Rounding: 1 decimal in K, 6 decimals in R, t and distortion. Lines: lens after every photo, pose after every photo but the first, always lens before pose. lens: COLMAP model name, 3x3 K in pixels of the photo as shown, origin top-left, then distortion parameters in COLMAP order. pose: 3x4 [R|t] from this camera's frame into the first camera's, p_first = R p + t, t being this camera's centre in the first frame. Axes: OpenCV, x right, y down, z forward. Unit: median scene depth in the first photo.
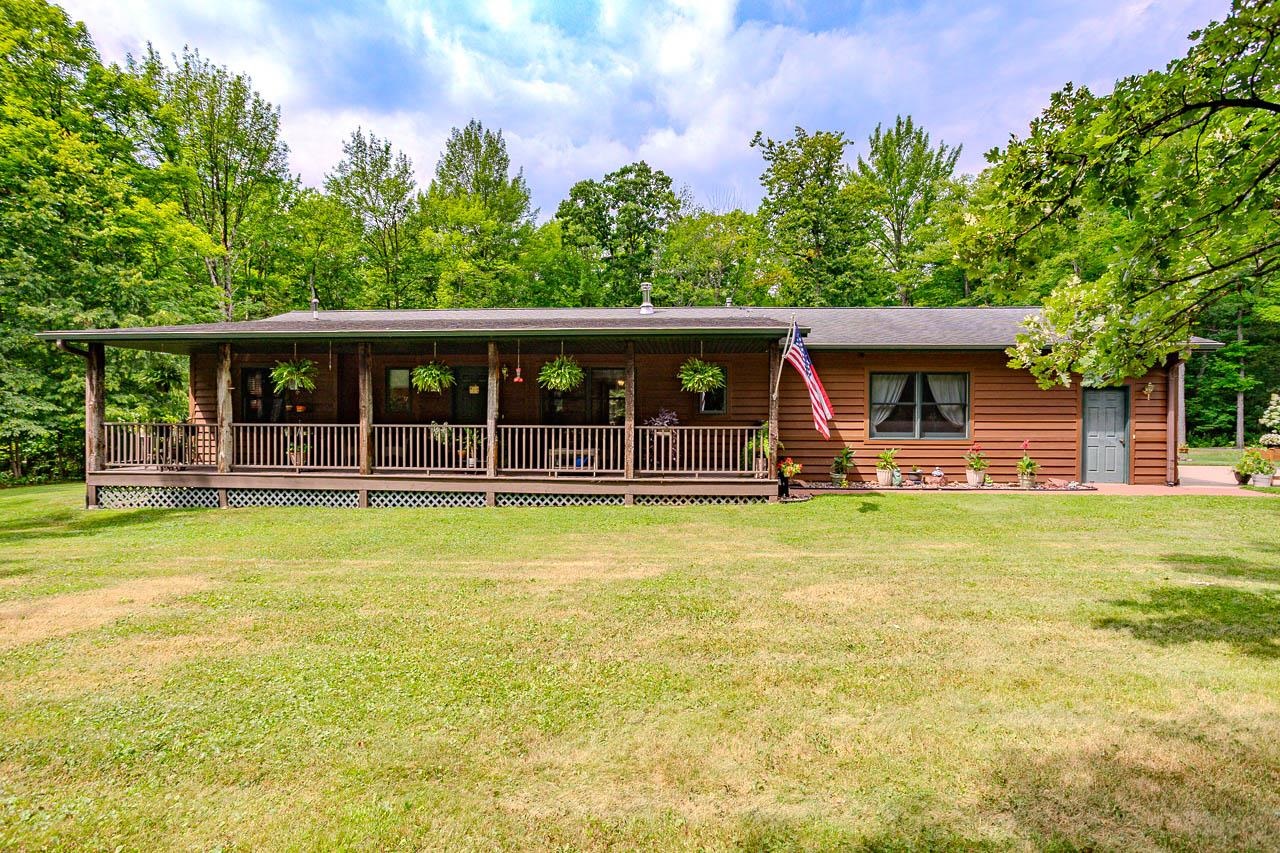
lens RADIAL K [[589.2, 0, 640.0], [0, 589.2, 426.5], [0, 0, 1]] dist [-0.025018, -0.000187]
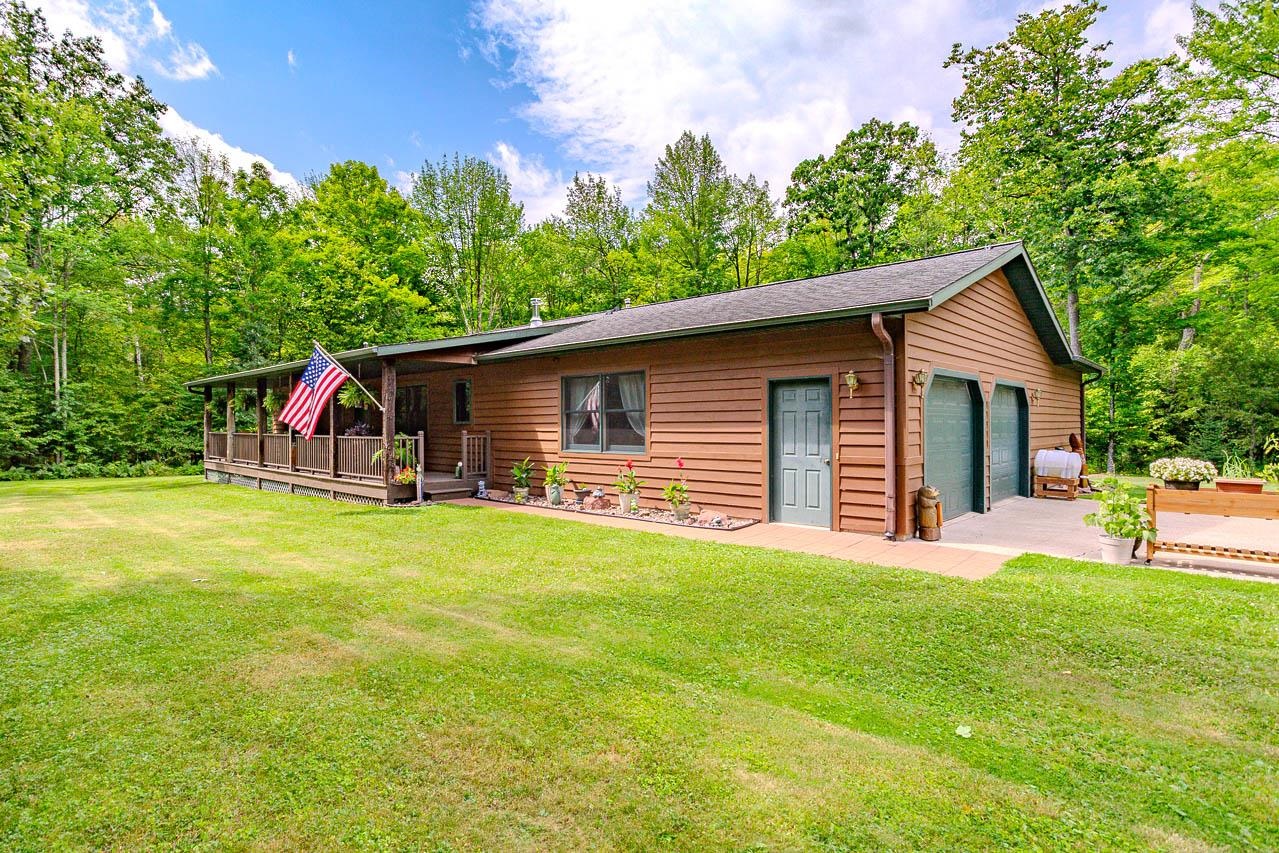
lens RADIAL K [[658.7, 0, 639.5], [0, 658.7, 426.5], [0, 0, 1]] dist [-0.015400, 0.000026]
pose [[0.766905, -0.004681, -0.641744, 0.893469], [-0.008465, 0.999813, -0.017409, -0.000059], [0.641705, 0.018783, 0.766721, 0.238969]]
